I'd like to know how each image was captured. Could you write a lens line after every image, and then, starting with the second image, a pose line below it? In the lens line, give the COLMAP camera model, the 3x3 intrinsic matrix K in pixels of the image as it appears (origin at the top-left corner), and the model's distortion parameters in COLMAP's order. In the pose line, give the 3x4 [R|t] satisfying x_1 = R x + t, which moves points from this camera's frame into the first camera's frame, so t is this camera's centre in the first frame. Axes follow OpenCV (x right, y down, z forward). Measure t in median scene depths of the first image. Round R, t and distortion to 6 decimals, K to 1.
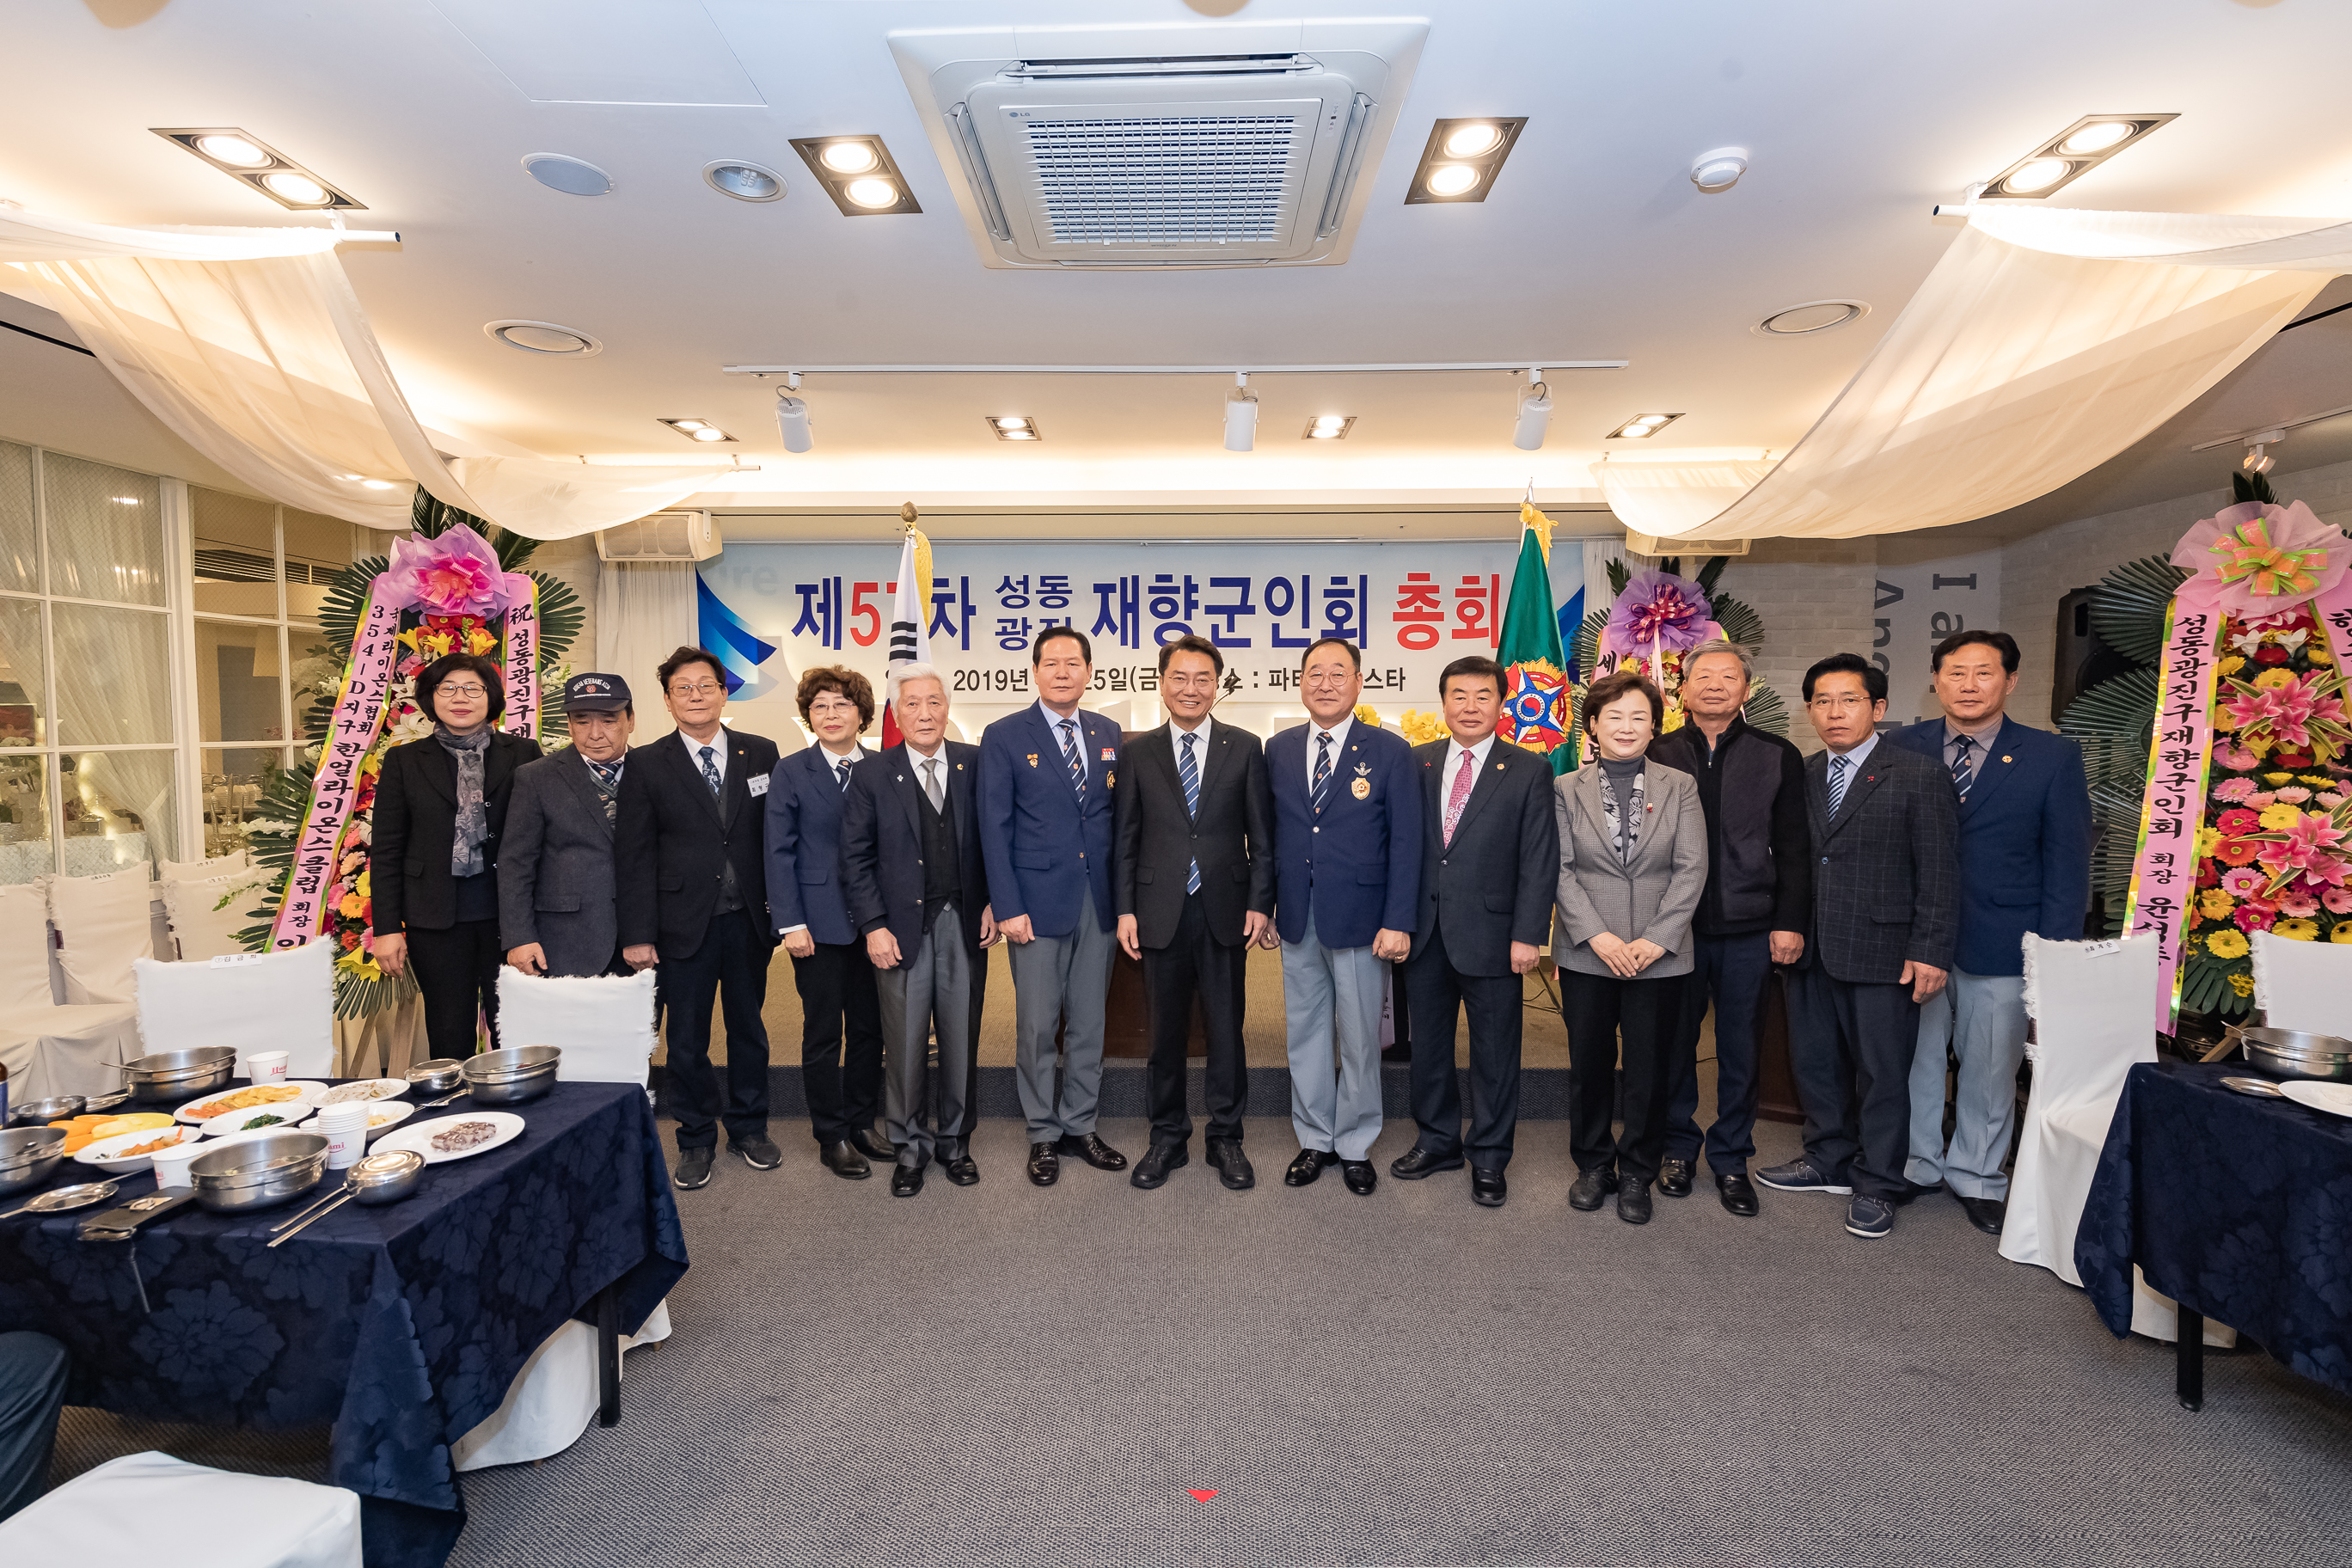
lens RADIAL K [[1064.9, 0, 1180.8], [0, 1064.9, 772.2], [0, 0, 1]] dist [0.018242, -0.009597]
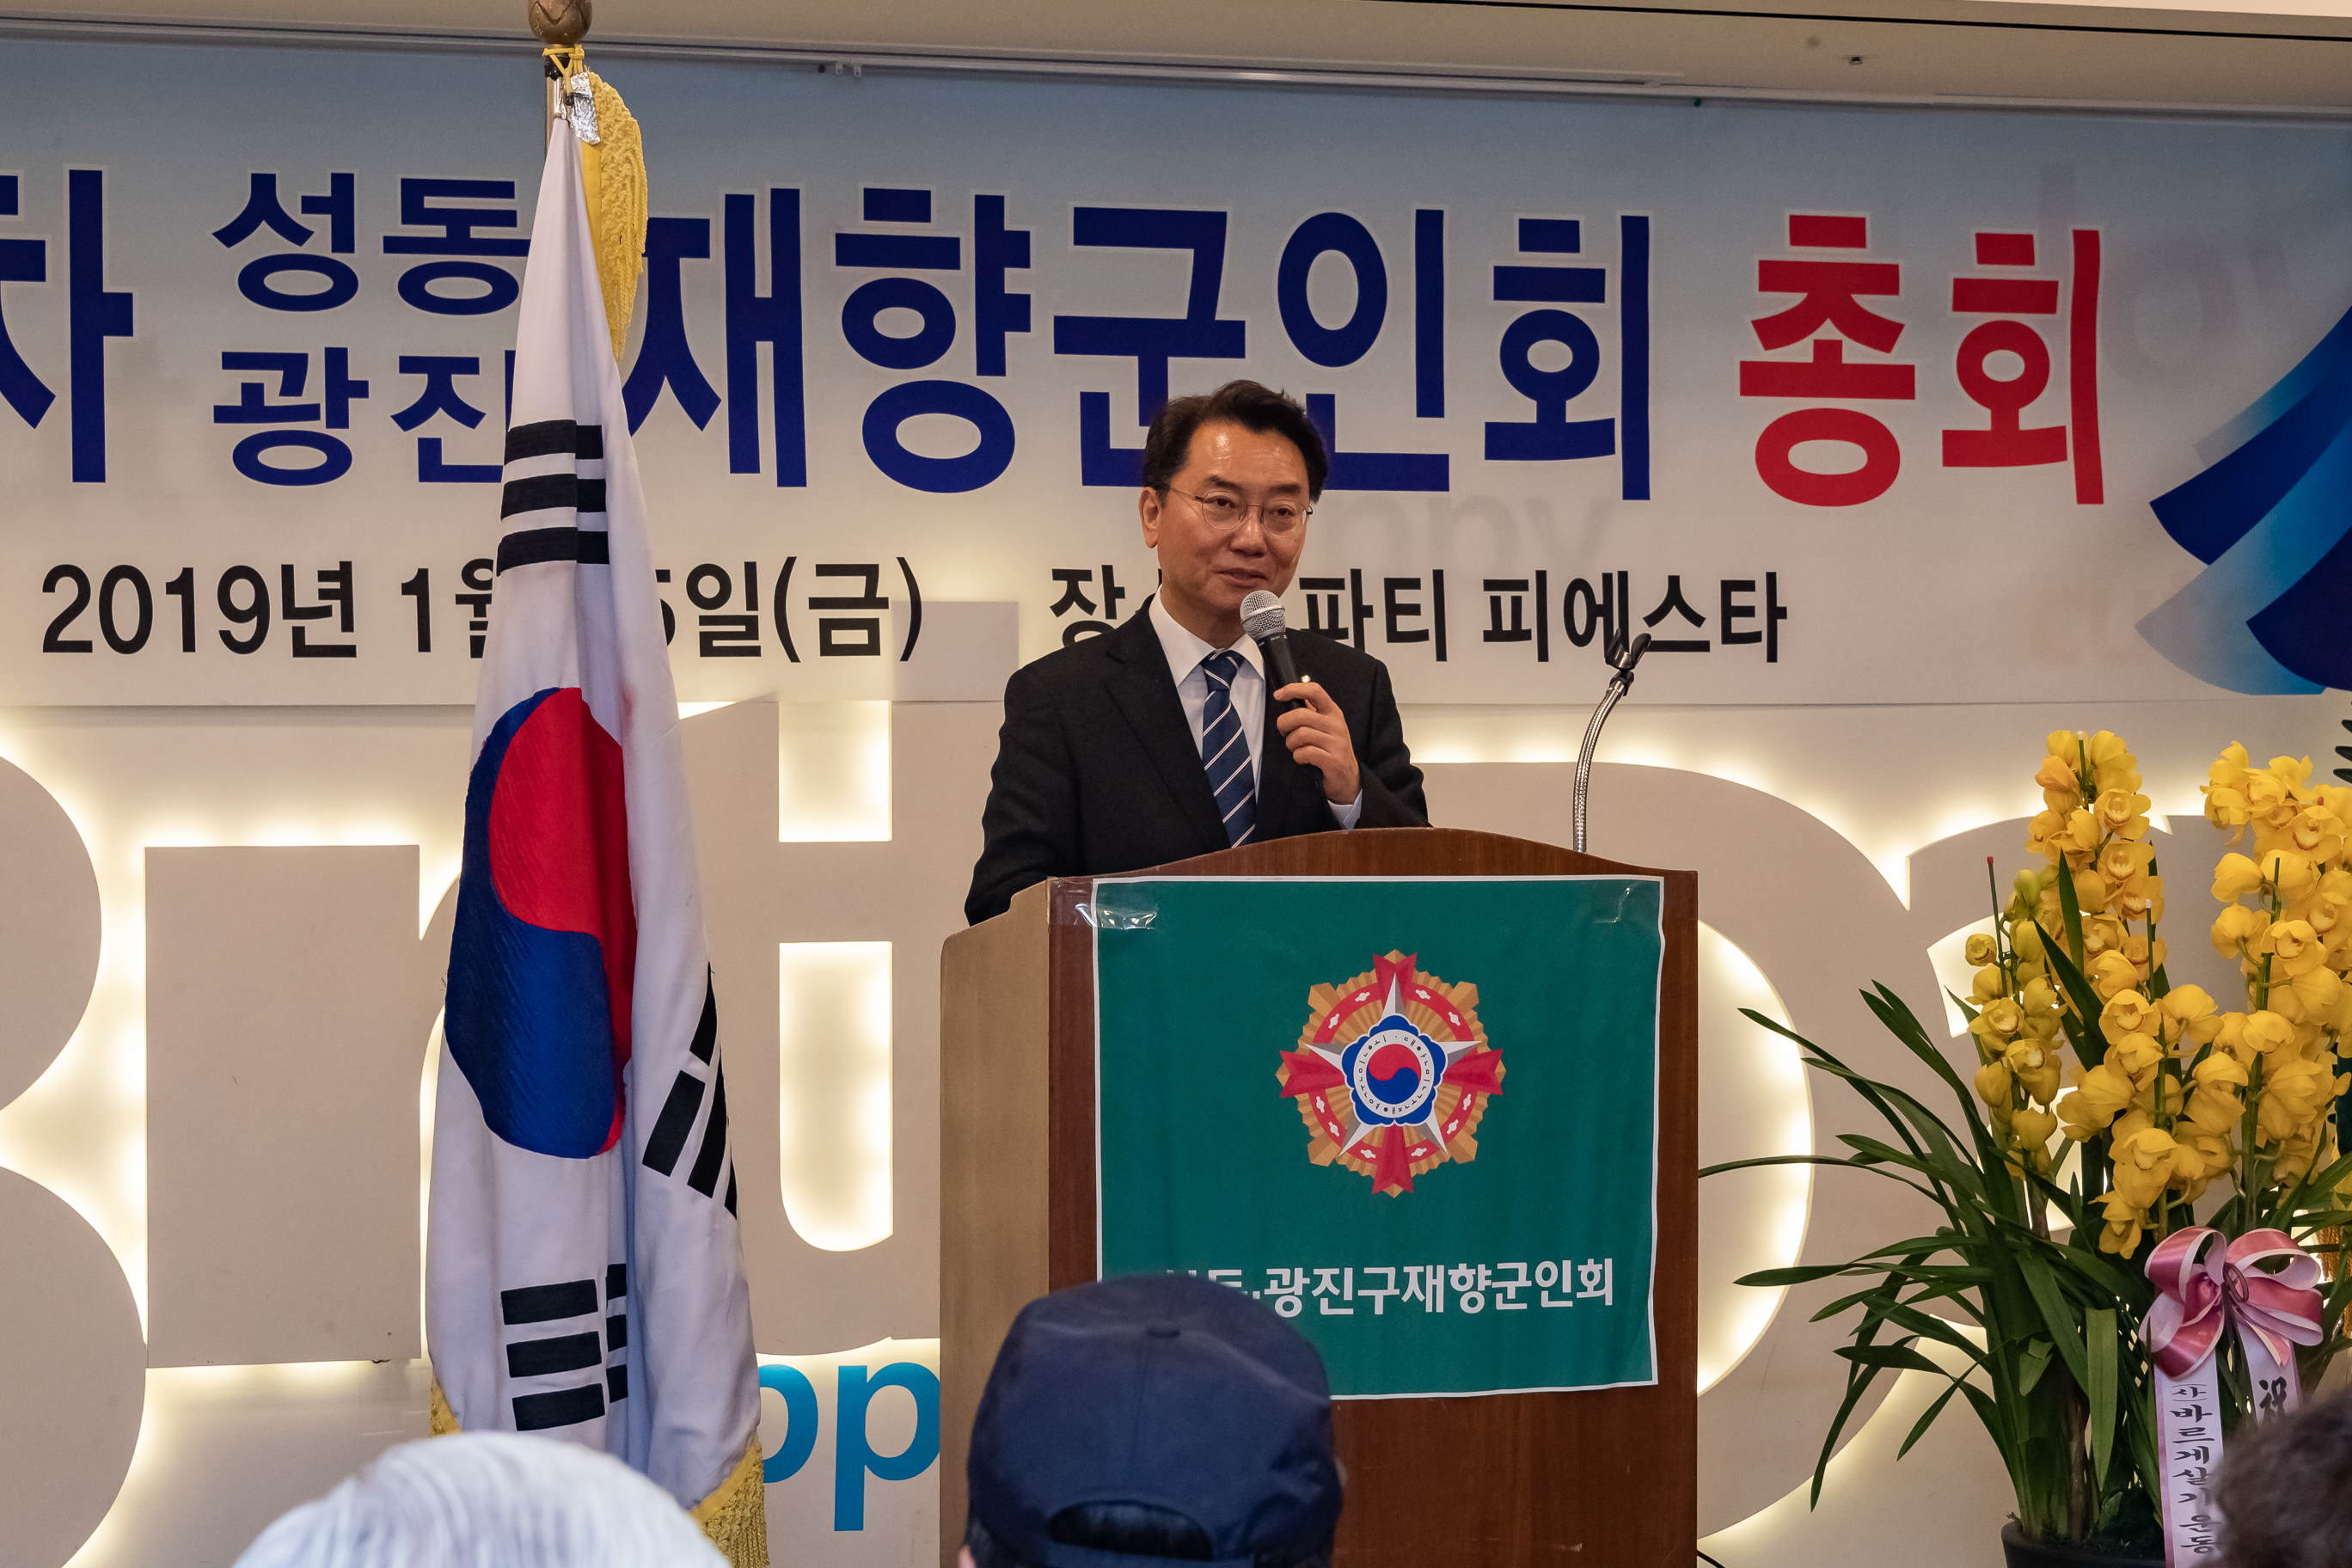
lens RADIAL K [[5417.8, 0, 1194.1], [0, 5417.8, 793.3], [0, 0, 1]] dist [0.065789, -1.043386]
pose [[0.944243, -0.004216, 0.329224, -0.525306], [0.016815, 0.999231, -0.035431, 0.001357], [-0.328821, 0.038991, 0.943587, -0.299378]]
